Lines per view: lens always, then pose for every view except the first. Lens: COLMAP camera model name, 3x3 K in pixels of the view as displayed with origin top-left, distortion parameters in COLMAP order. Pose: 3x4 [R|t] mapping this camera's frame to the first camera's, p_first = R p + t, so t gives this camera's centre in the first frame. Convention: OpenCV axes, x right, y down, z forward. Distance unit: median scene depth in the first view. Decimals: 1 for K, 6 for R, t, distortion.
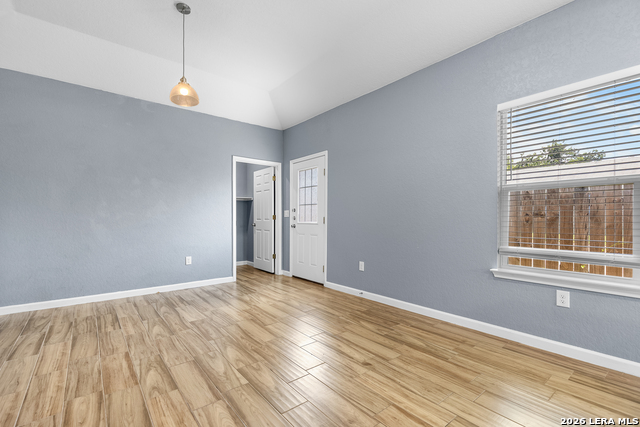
lens RADIAL K [[290.1, 0, 321.8], [0, 290.1, 215.8], [0, 0, 1]] dist [0.008010, -0.000521]
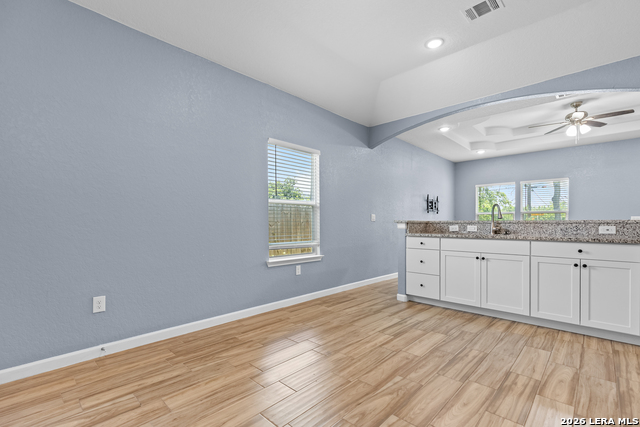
lens RADIAL K [[290.1, 0, 326.3], [0, 290.1, 223.2], [0, 0, 1]] dist [0.008010, -0.000521]
pose [[-0.127201, 0.004618, 0.991866, -0.724836], [-0.001638, 0.999987, -0.004866, 0.016312], [-0.991876, -0.002244, -0.127192, 0.884980]]
